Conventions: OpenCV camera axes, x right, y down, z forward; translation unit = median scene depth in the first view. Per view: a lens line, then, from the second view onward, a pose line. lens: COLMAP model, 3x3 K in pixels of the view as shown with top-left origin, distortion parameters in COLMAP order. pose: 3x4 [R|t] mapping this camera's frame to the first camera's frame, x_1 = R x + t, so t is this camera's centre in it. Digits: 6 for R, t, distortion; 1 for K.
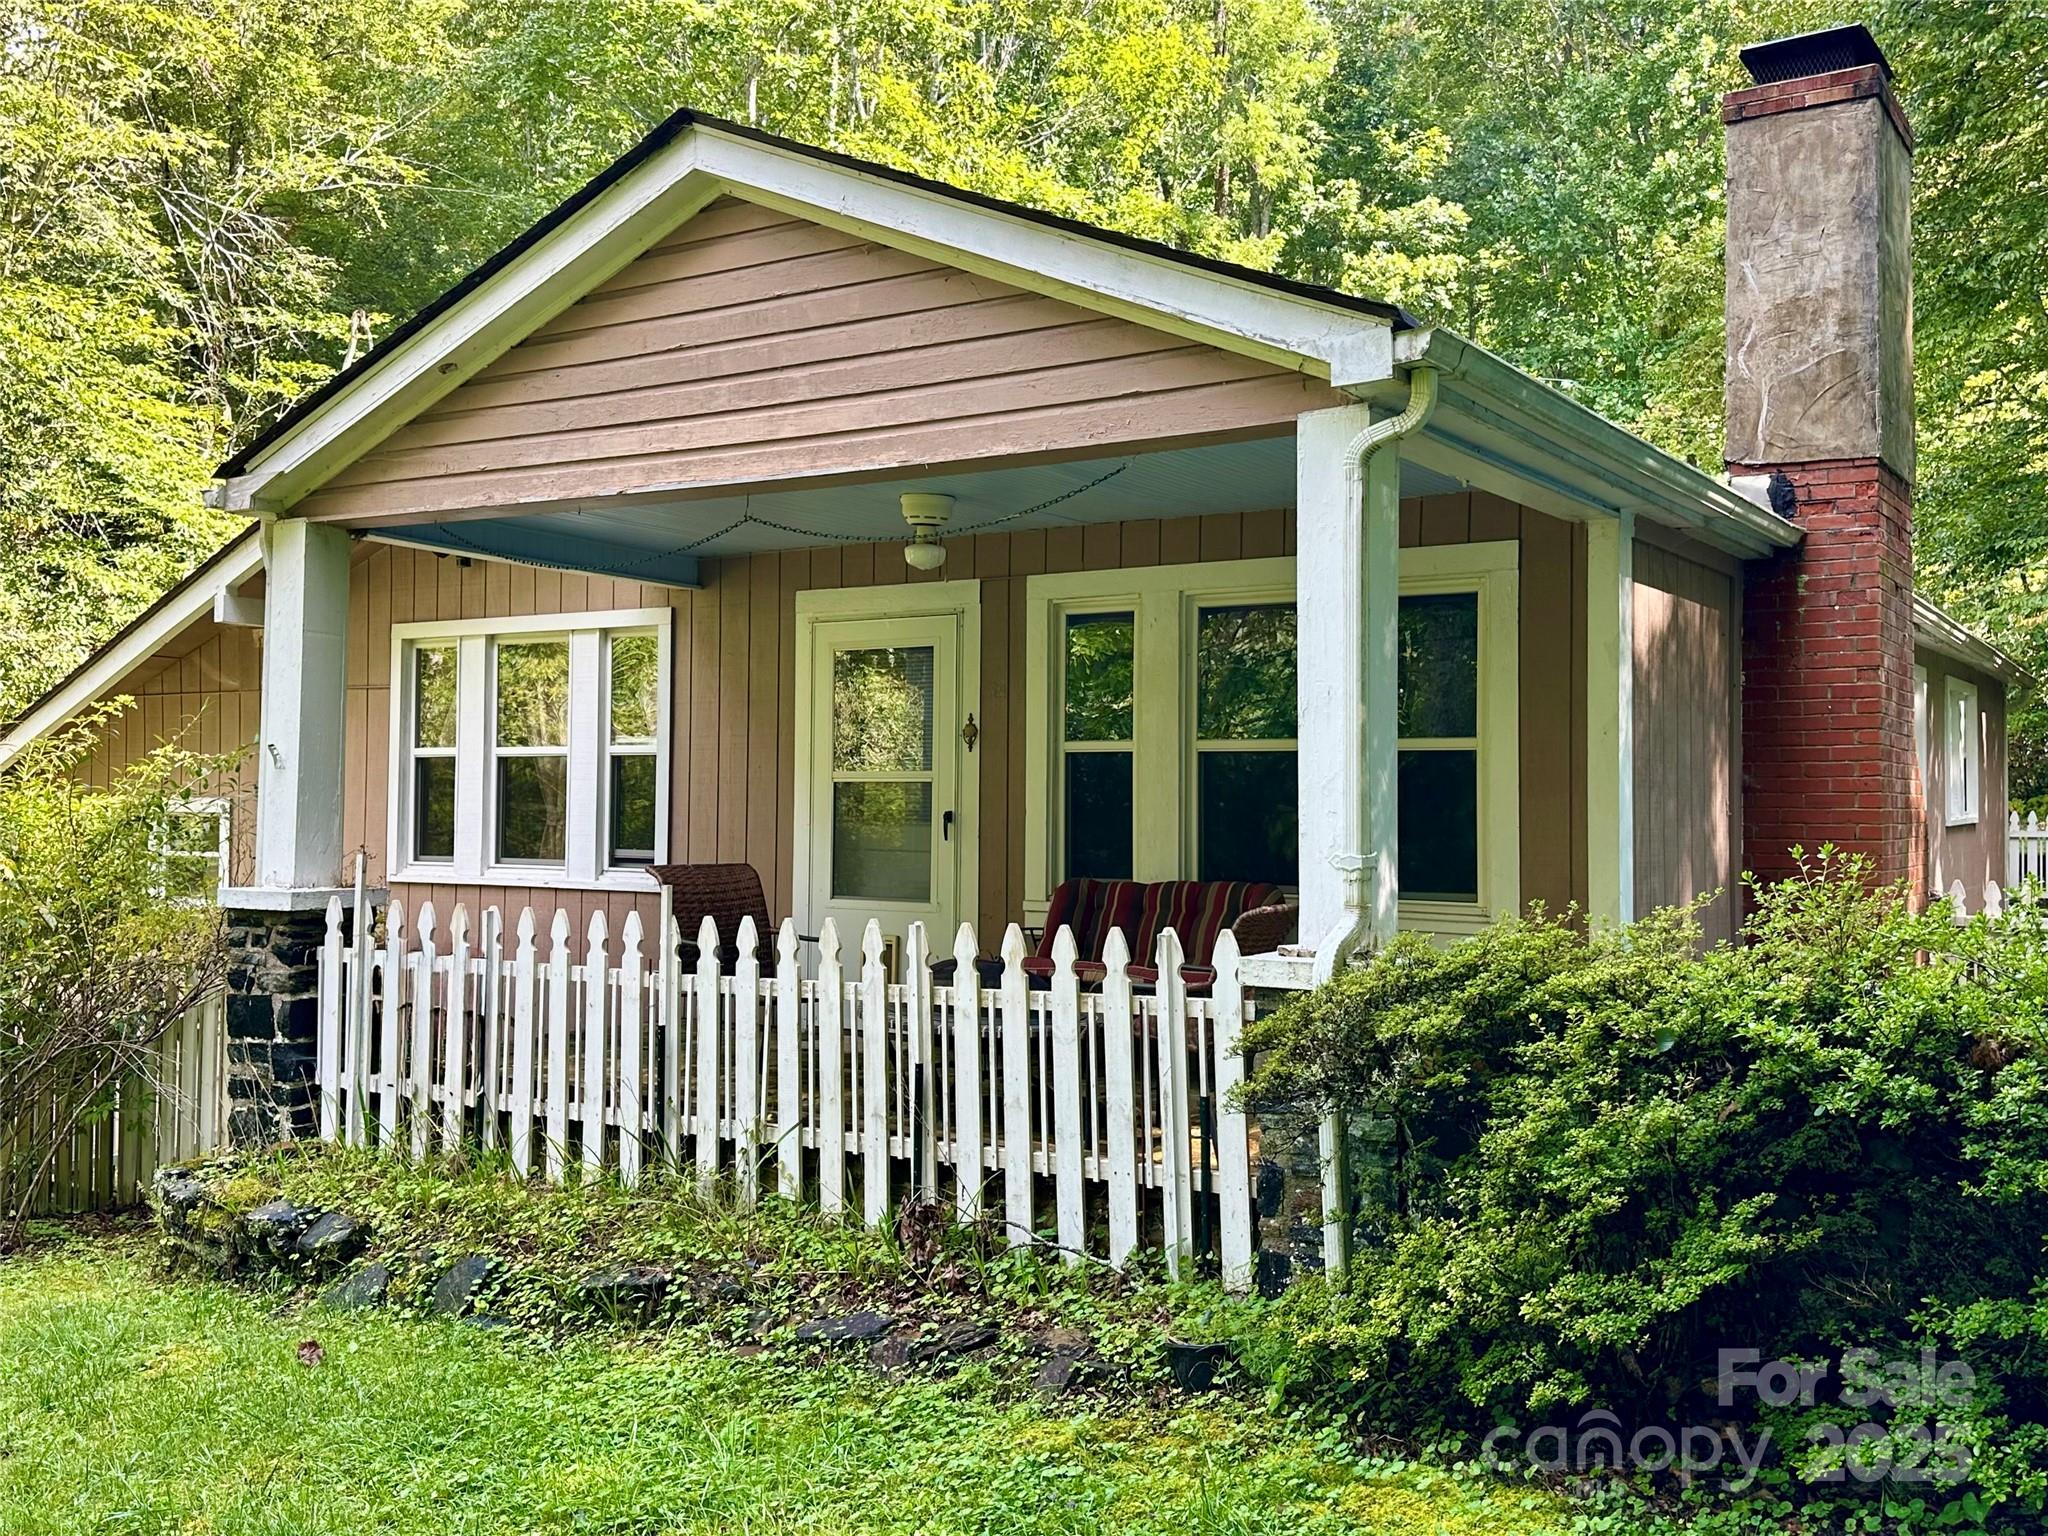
lens RADIAL K [[1918.1, 0, 1027.8], [0, 1918.1, 769.7], [0, 0, 1]] dist [0.189728, -0.409554]
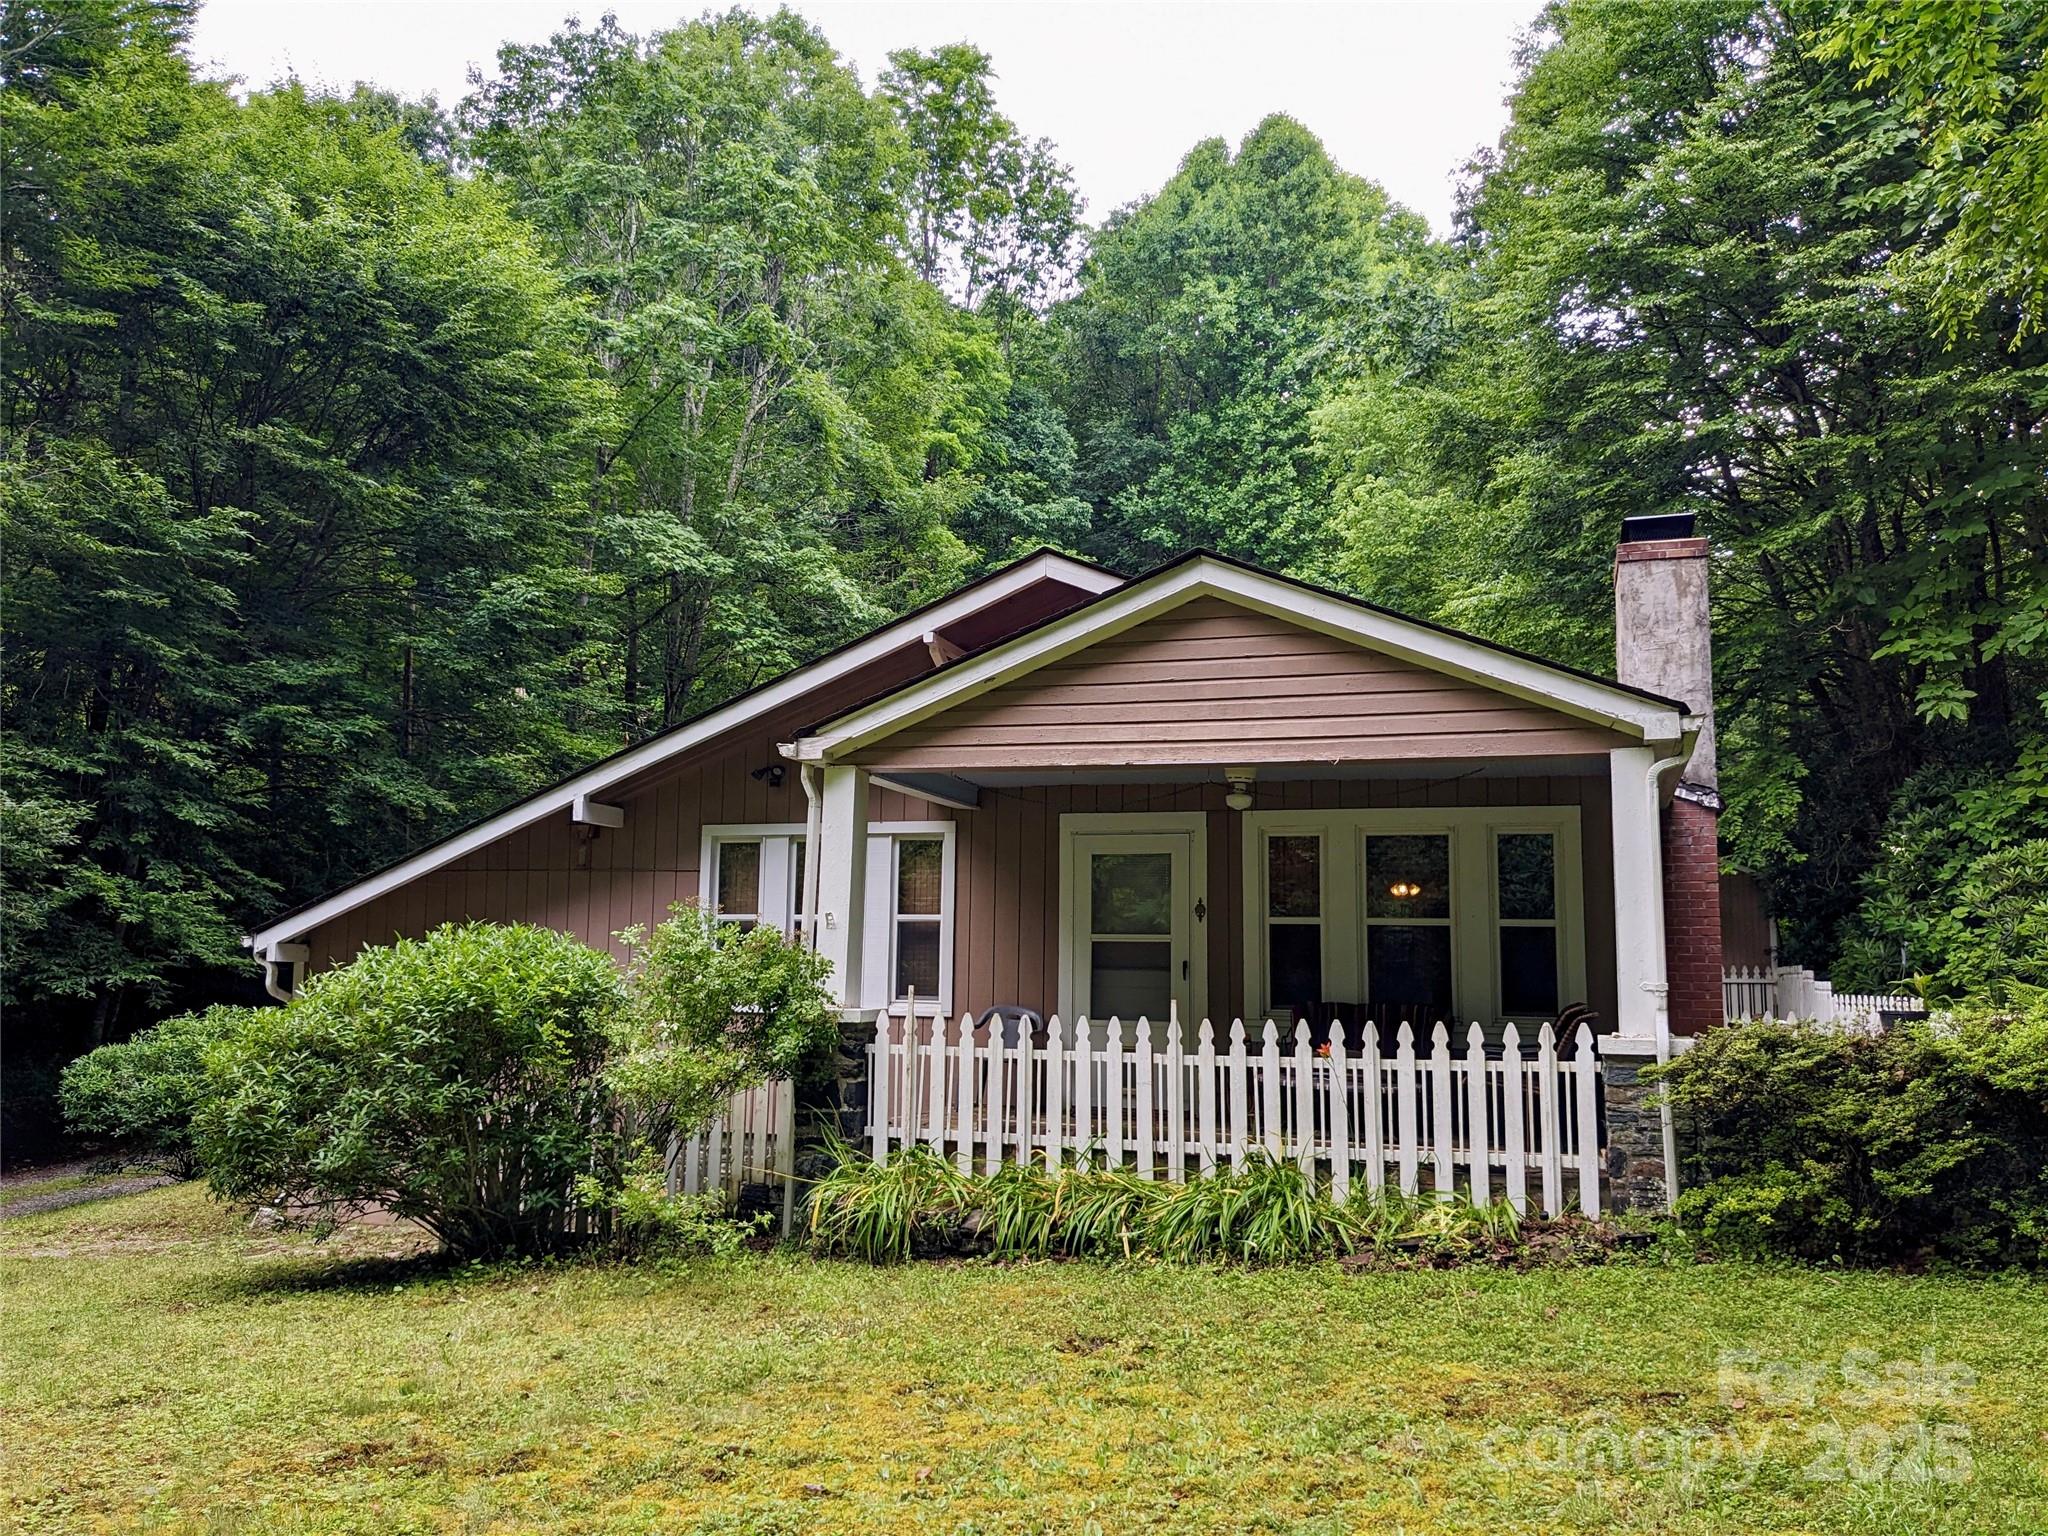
lens RADIAL K [[1727.7, 0, 966.3], [0, 1727.7, 765.8], [0, 0, 1]] dist [0.055085, -0.000006]
pose [[0.971493, 0.037640, 0.234062, -0.673889], [-0.013909, 0.994664, -0.102221, 0.012190], [-0.236661, 0.096052, 0.966833, -0.389376]]
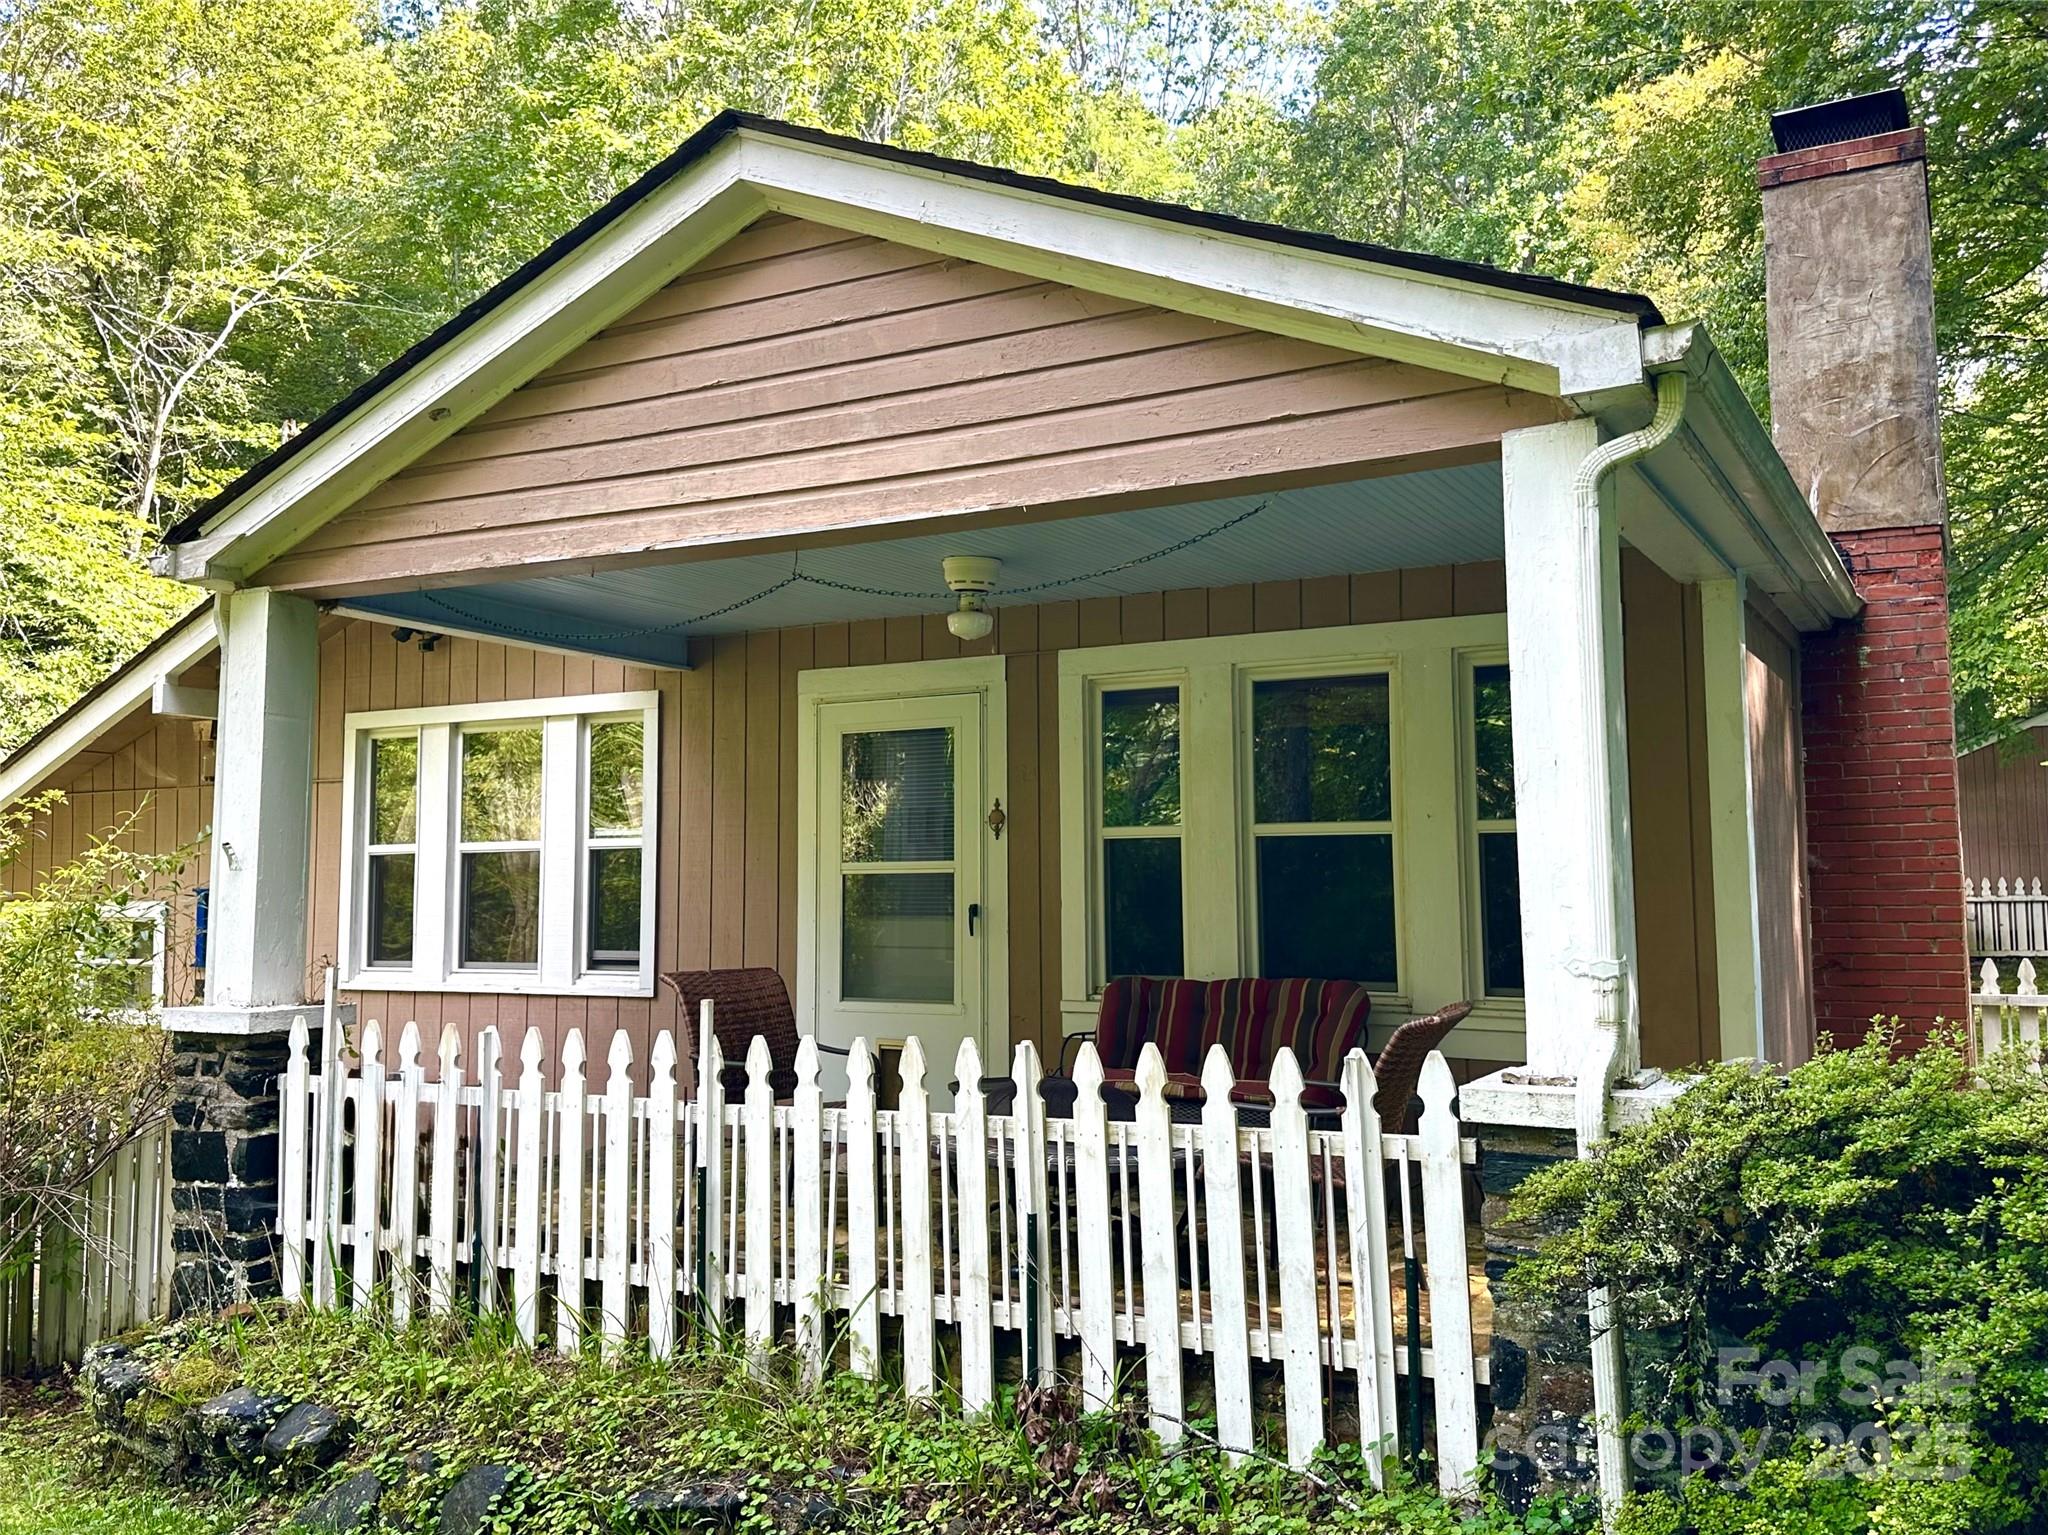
lens RADIAL K [[1746.1, 0, 1024.0], [0, 1746.1, 767.5], [0, 0, 1]] dist [0.148053, -0.282187]
pose [[0.997378, -0.009542, 0.071737, -0.095722], [0.013195, 0.998631, -0.050626, -0.001801], [-0.071155, 0.051440, 0.996138, 0.195654]]
